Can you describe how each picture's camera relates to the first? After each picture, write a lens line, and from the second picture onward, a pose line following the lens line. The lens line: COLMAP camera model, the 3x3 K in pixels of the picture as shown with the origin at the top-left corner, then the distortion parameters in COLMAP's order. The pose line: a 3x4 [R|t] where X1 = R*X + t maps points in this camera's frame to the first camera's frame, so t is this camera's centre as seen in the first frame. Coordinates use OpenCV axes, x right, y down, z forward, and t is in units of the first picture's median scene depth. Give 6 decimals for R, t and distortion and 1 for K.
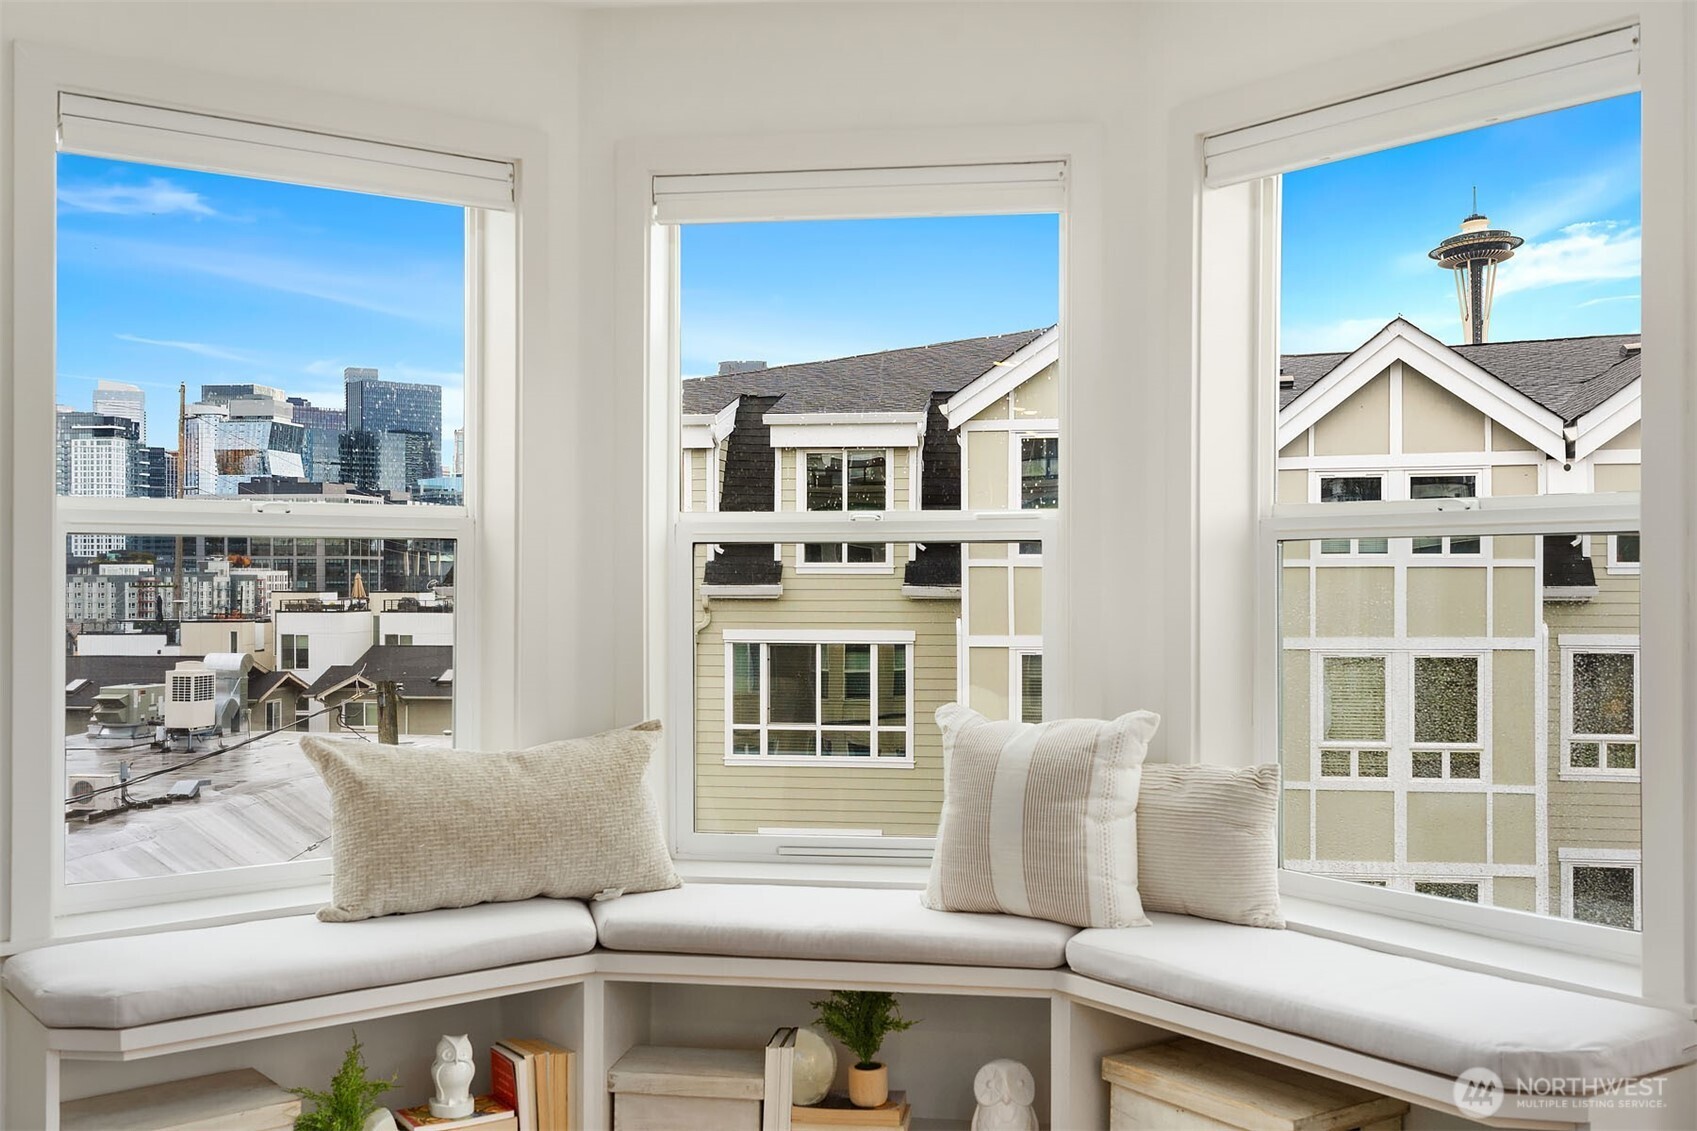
lens RADIAL K [[1665.2, 0, 848.1], [0, 1665.2, 567.4], [0, 0, 1]] dist [0.010081, 0.000000]
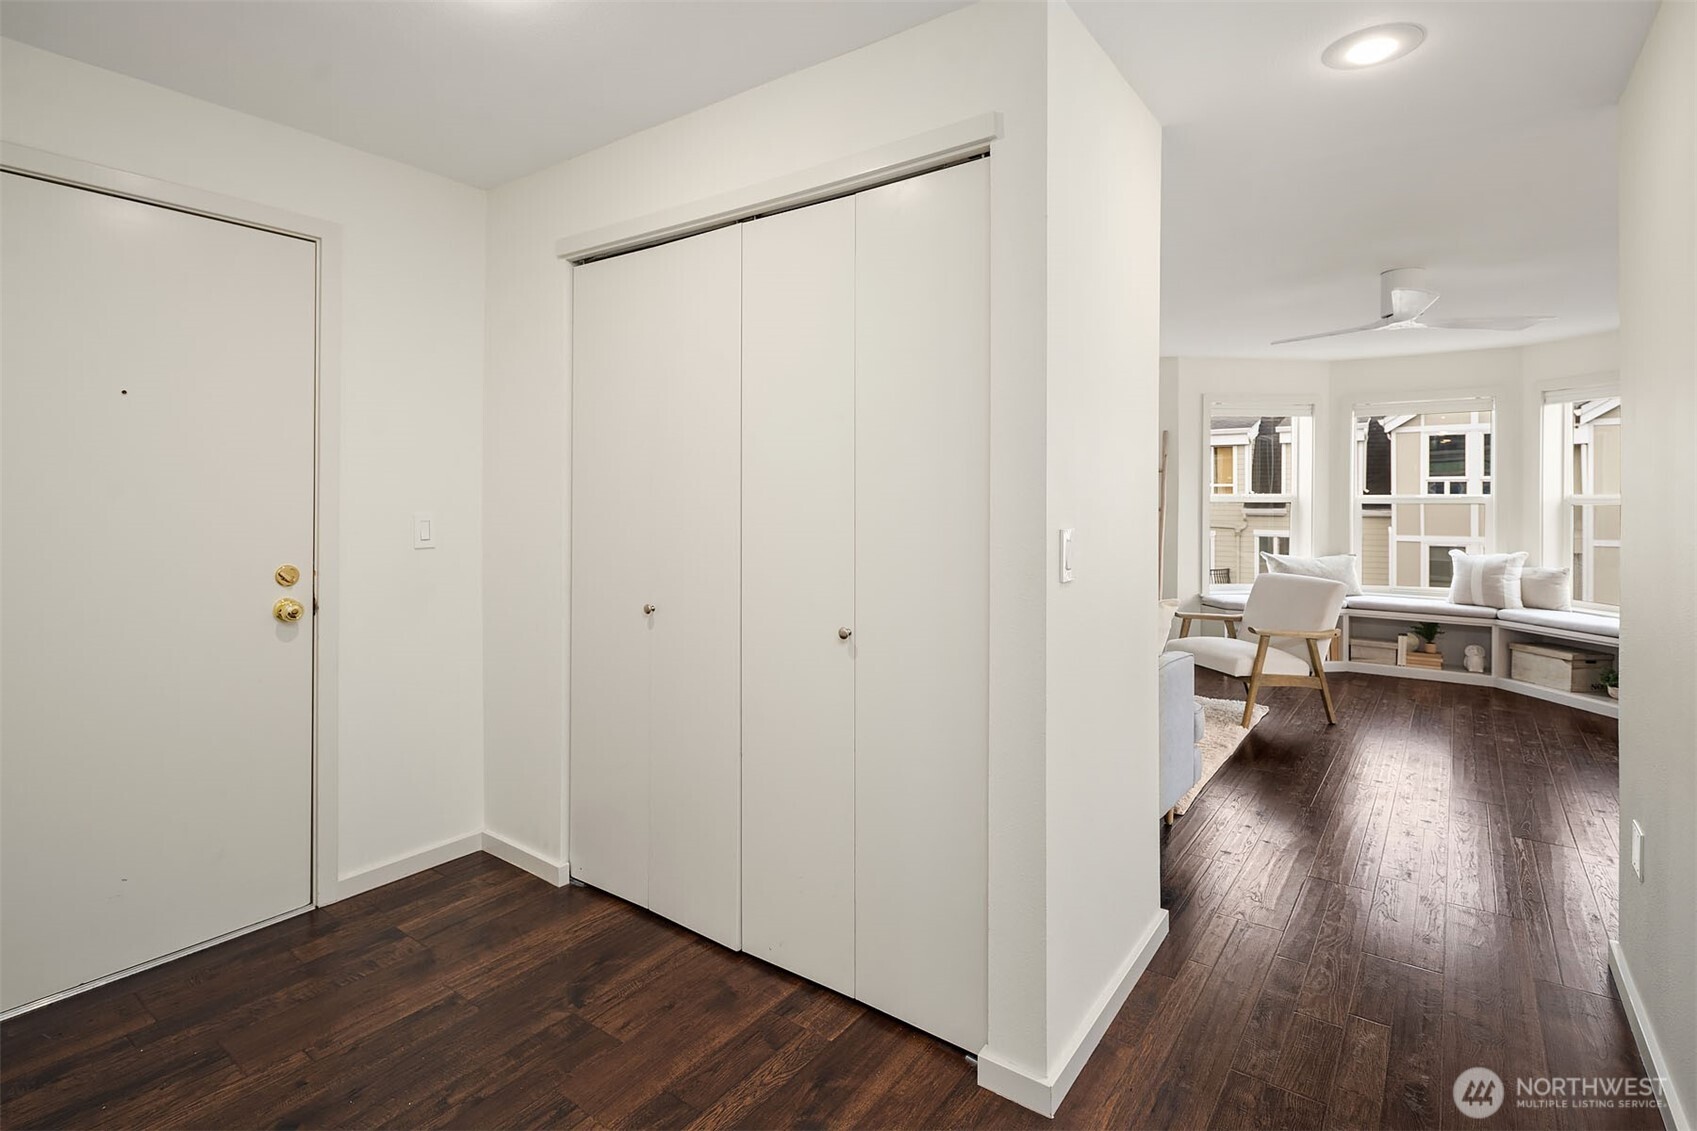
lens RADIAL K [[831.0, 0, 845.6], [0, 831.0, 497.2], [0, 0, 1]] dist [0.008535, -0.001162]
pose [[0.882423, 0.000927, -0.470455, -0.269551], [-0.000639, 0.999999, 0.000773, -0.034709], [0.470456, -0.000382, 0.882424, -1.306564]]
